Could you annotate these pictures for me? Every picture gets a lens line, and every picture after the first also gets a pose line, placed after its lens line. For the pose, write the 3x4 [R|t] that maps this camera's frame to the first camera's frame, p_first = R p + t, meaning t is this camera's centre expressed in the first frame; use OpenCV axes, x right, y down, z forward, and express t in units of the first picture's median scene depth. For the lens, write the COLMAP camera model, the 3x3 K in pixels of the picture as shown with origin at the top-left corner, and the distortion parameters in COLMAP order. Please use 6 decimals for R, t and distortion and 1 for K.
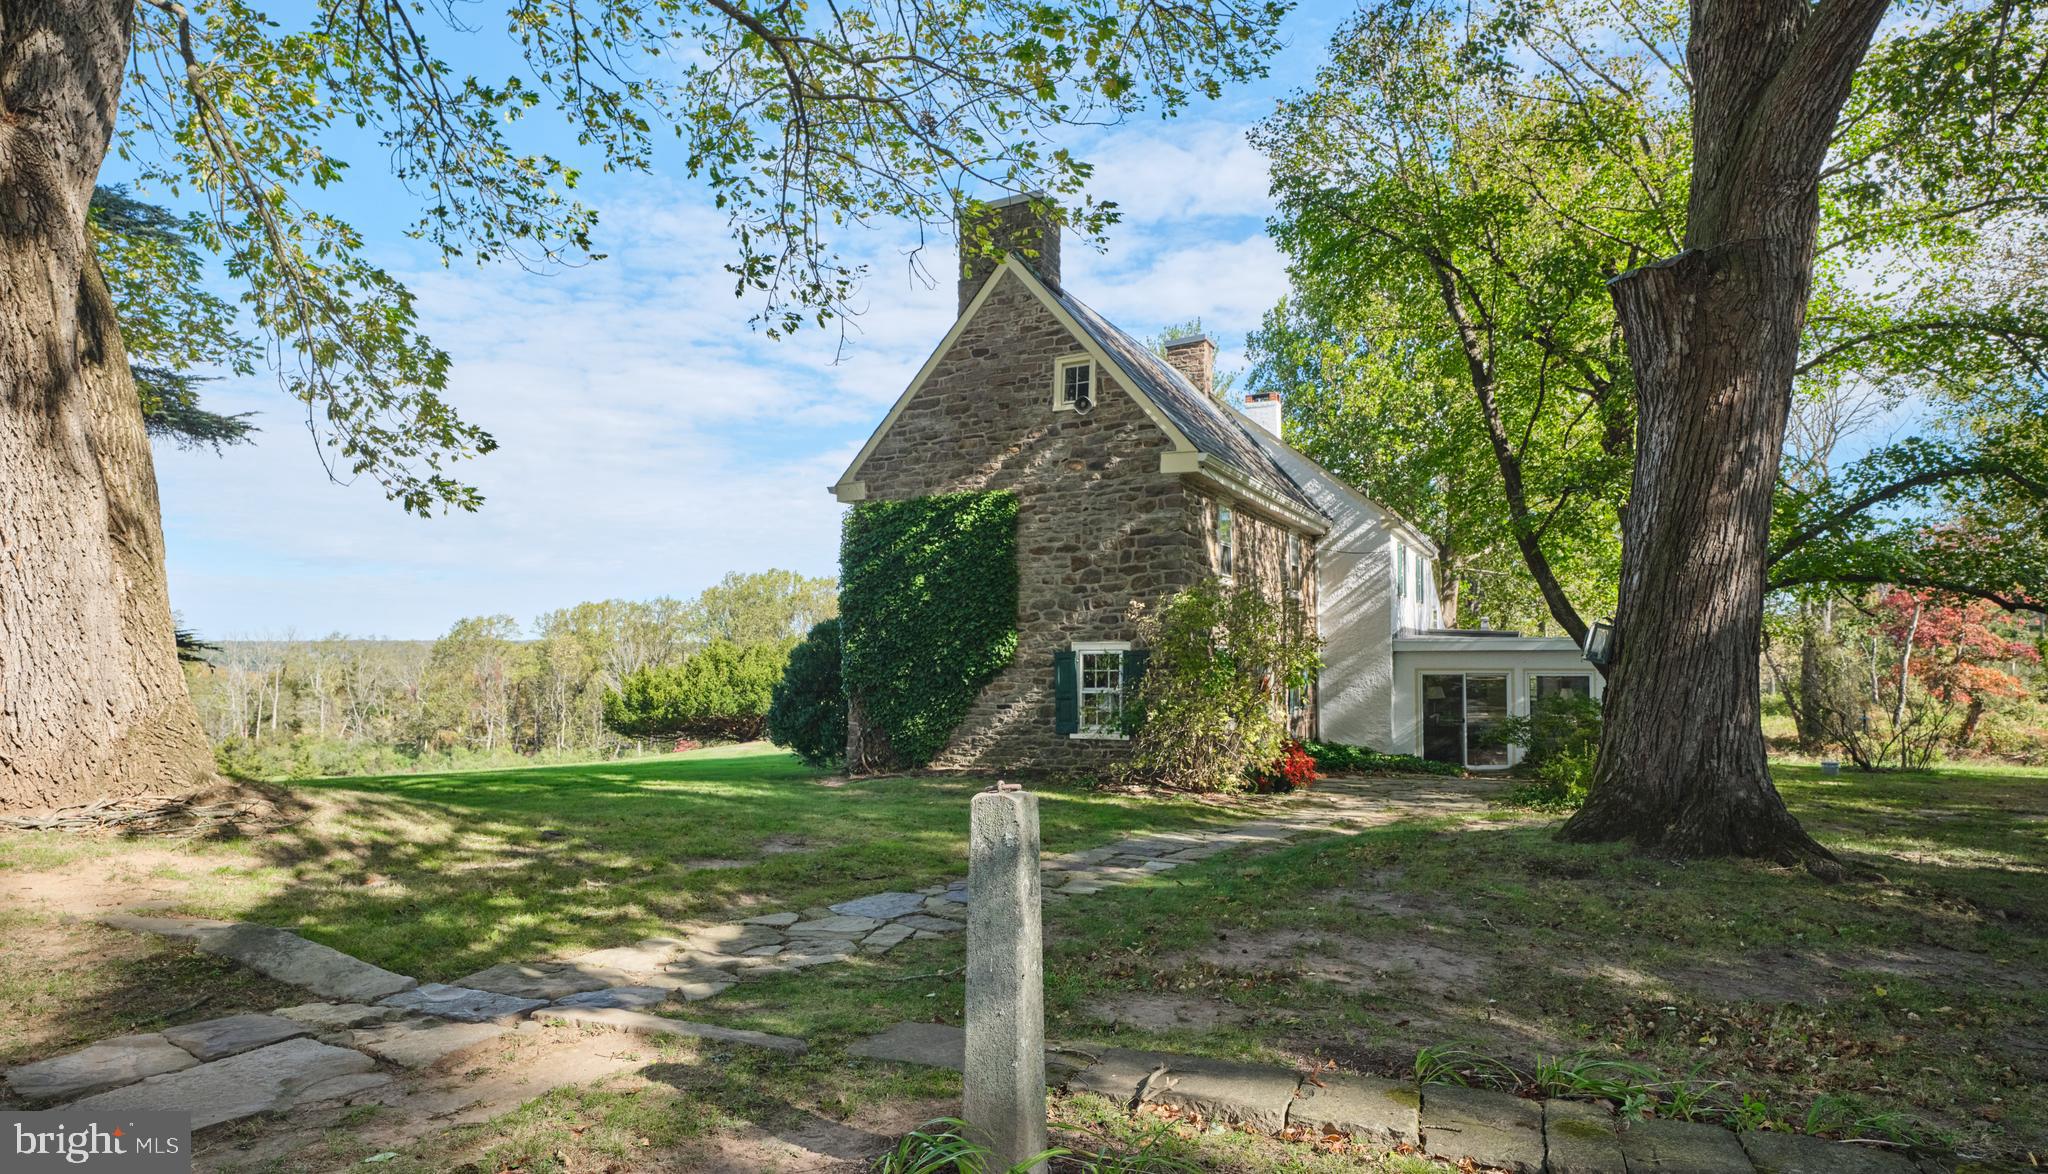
lens RADIAL K [[1066.1, 0, 1024.0], [0, 1066.1, 587.0], [0, 0, 1]] dist [-0.001130, -0.000736]
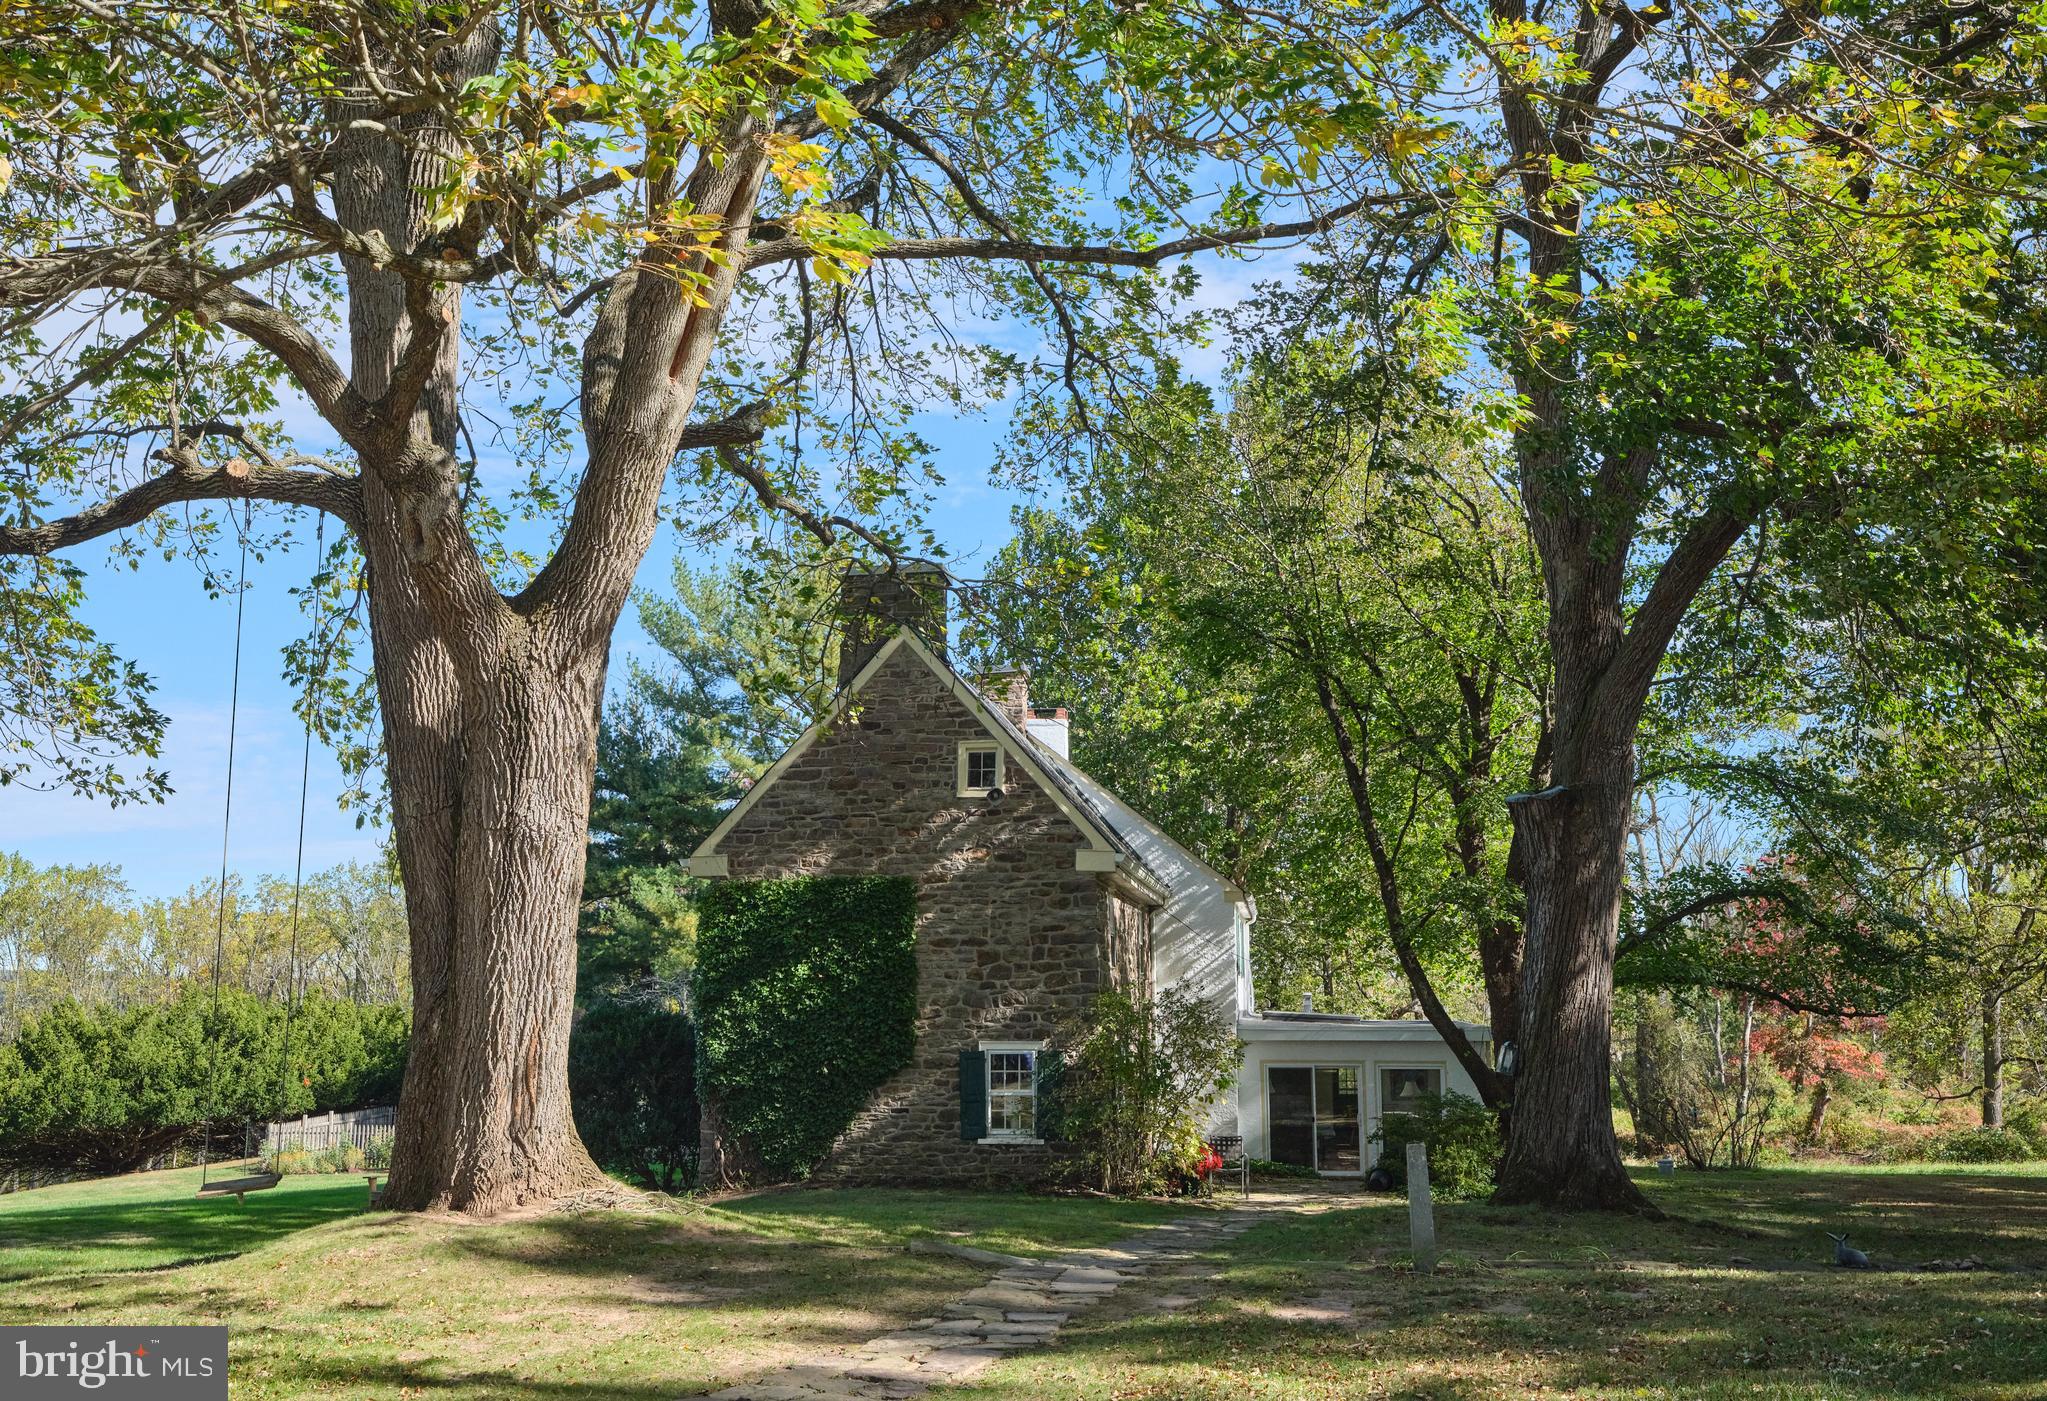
lens RADIAL K [[1593.9, 0, 1023.5], [0, 1593.9, 700.5], [0, 0, 1]] dist [0.003275, 0.002733]
pose [[0.963819, 0.054698, 0.260885, -0.299646], [-0.018743, 0.990204, -0.138366, -0.052893], [-0.265898, 0.128470, 0.955402, -0.414596]]
